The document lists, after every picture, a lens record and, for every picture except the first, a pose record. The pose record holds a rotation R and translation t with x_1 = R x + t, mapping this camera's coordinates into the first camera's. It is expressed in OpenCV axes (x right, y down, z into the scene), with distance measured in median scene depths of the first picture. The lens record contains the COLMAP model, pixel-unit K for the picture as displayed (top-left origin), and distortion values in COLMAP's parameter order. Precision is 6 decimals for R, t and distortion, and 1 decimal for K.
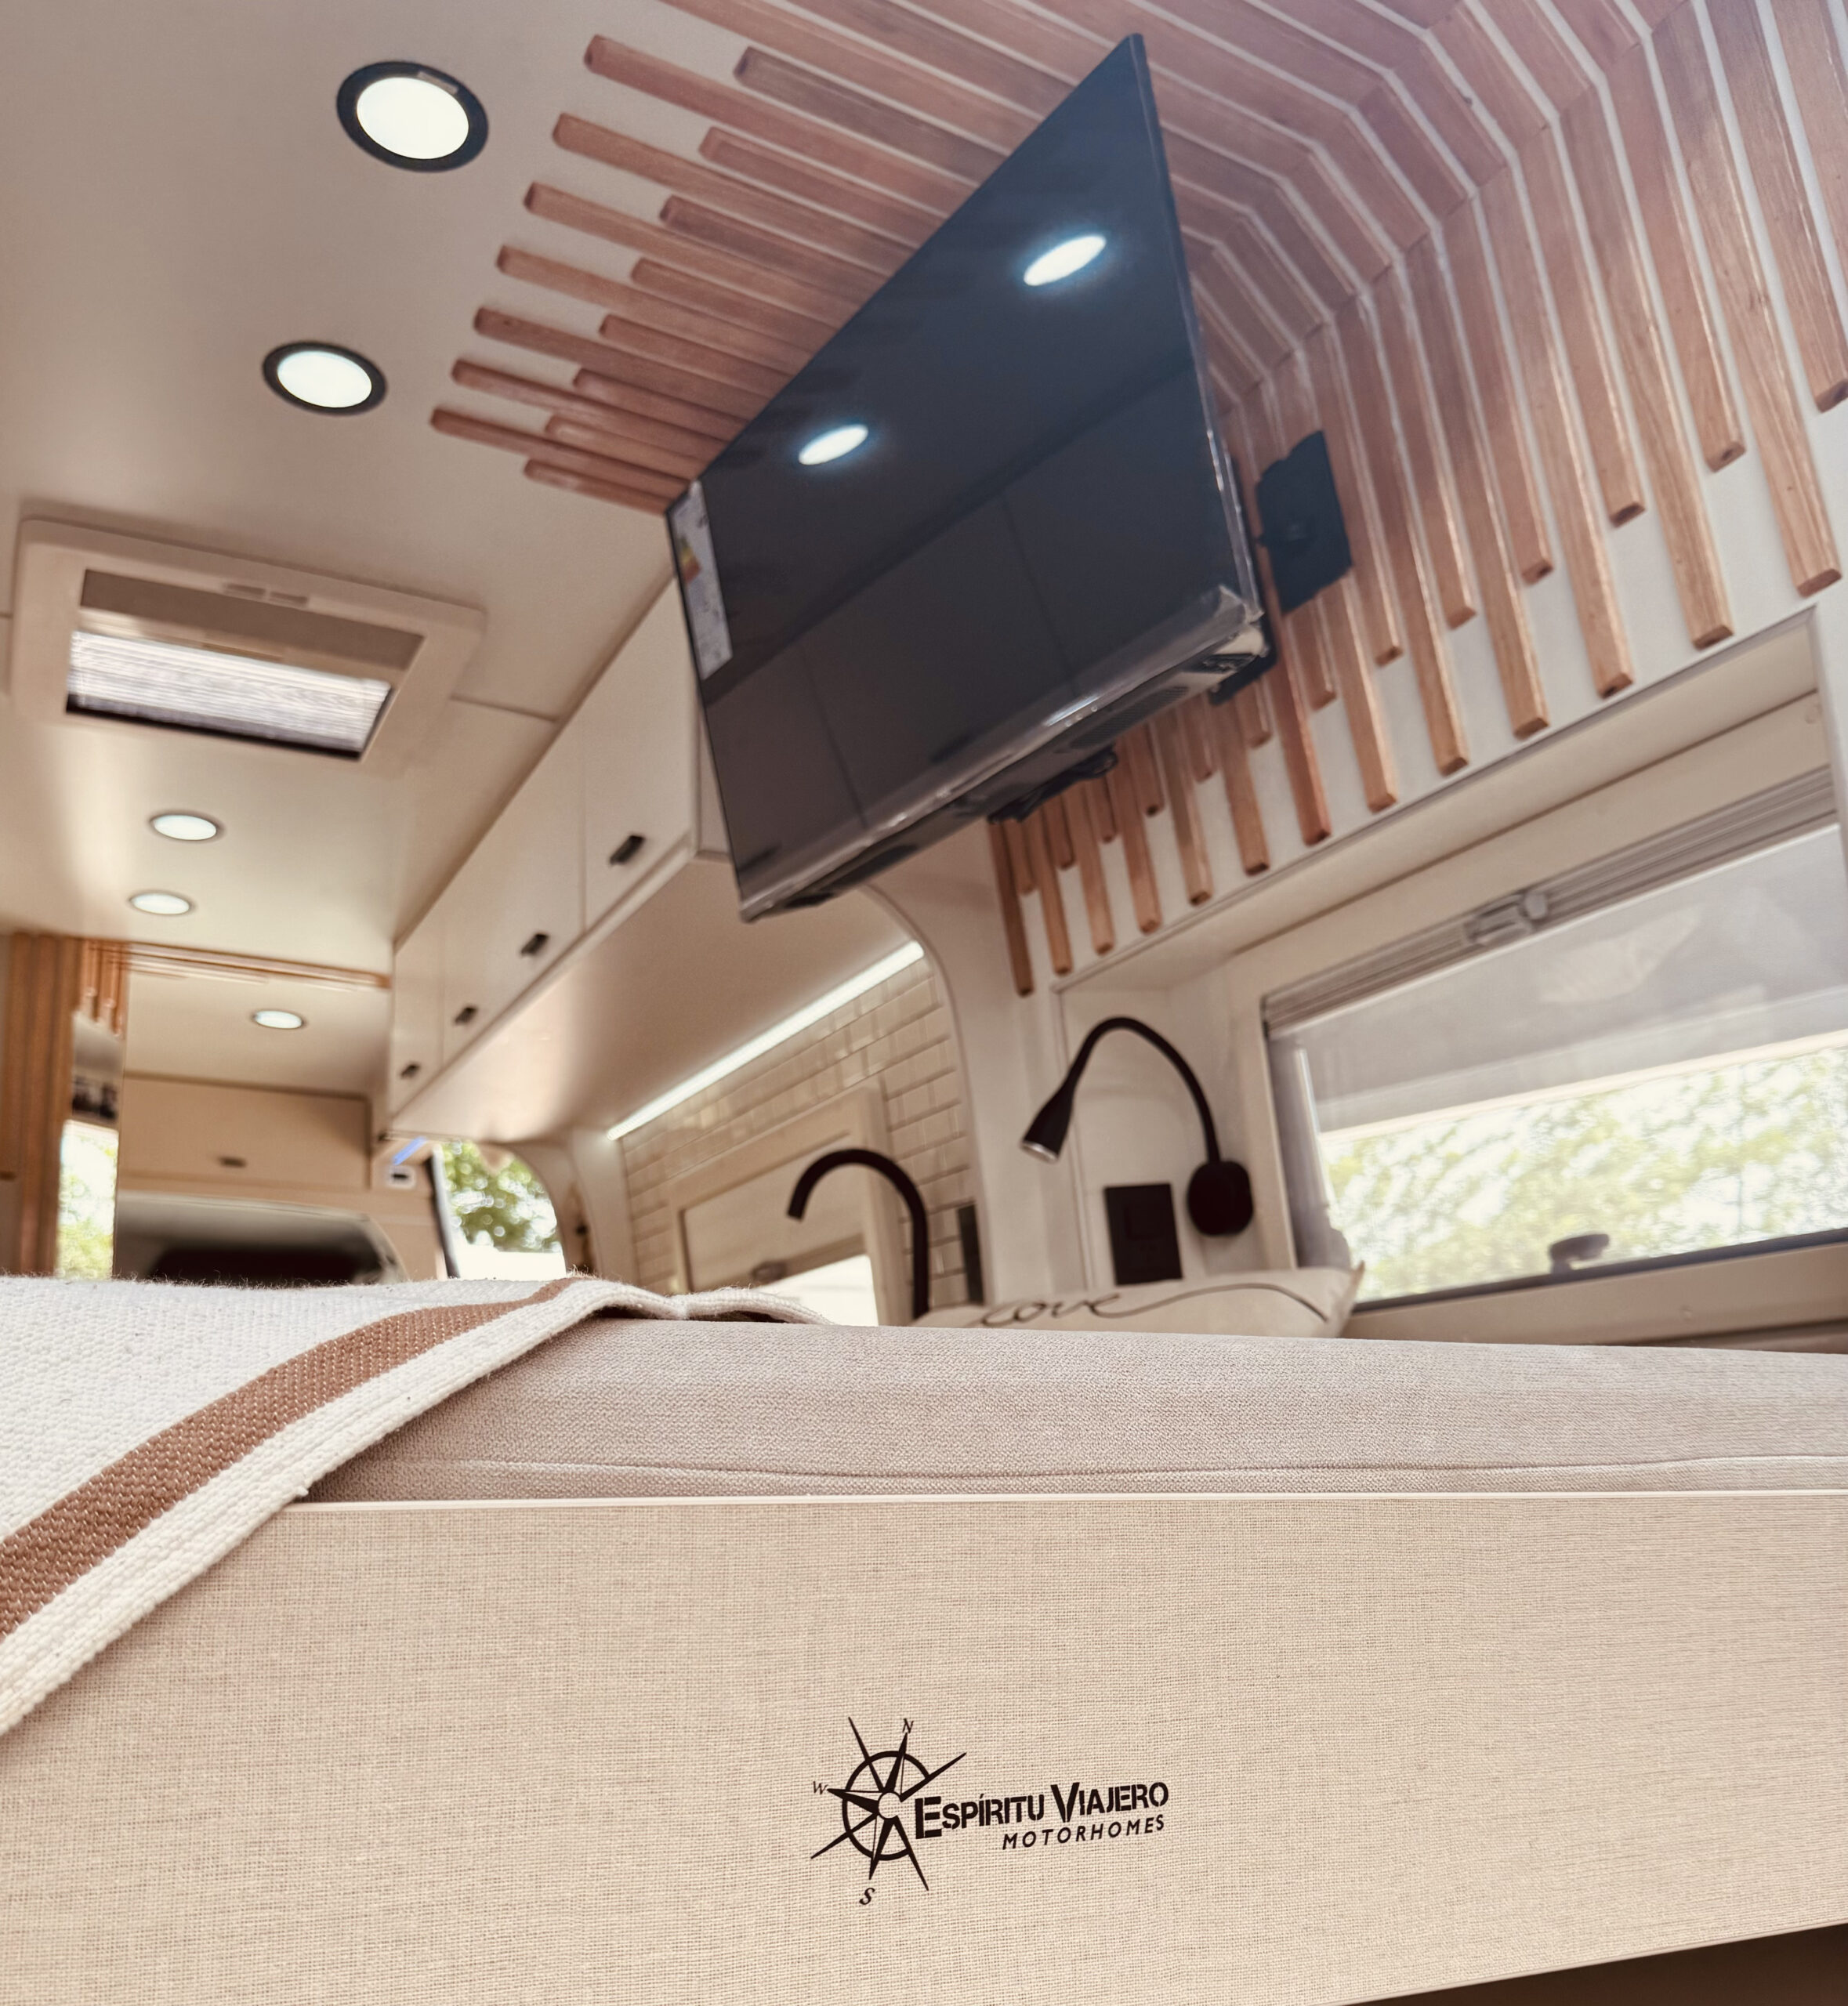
lens RADIAL K [[1788.5, 0, 853.2], [0, 1788.5, 1278.0], [0, 0, 1]] dist [0.182978, -0.389772]
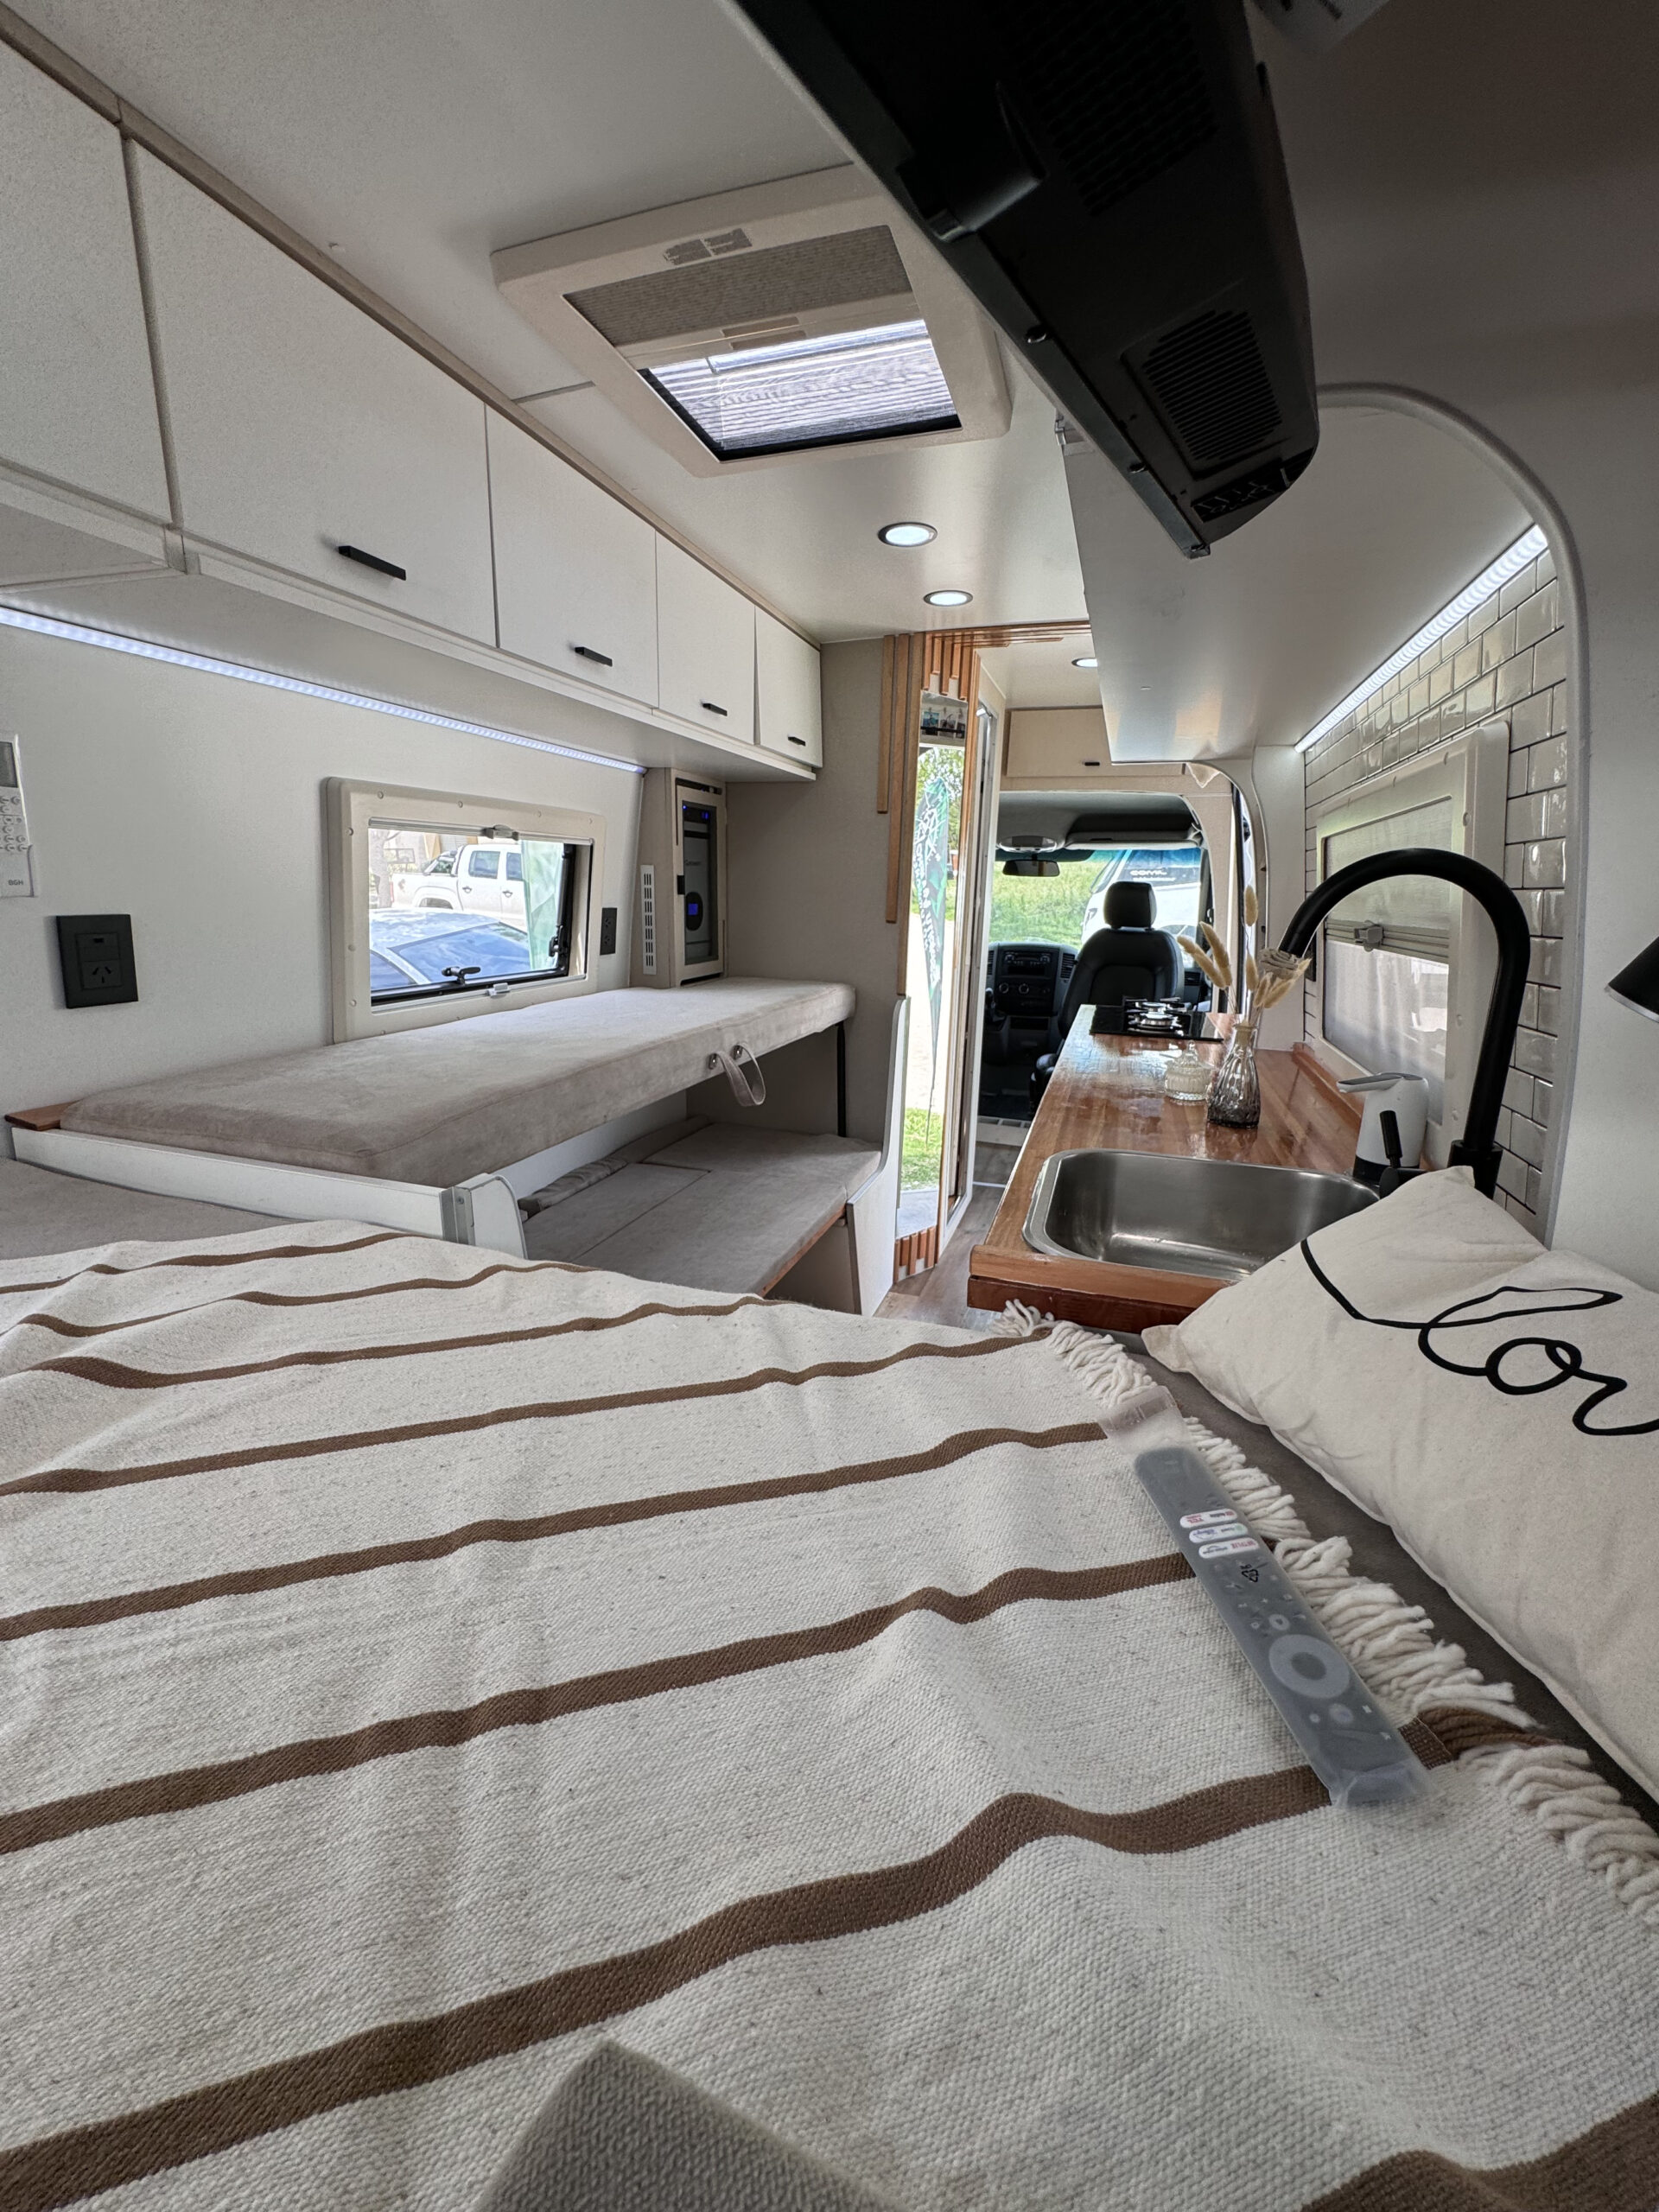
lens RADIAL K [[878.6, 0, 852.2], [0, 878.6, 1099.7], [0, 0, 1]] dist [-0.000388, 0.000048]
pose [[0.726921, 0.184085, -0.661587, 0.396990], [0.064832, 0.940702, 0.332982, -0.504141], [0.683653, -0.284944, 0.671882, 2.684791]]
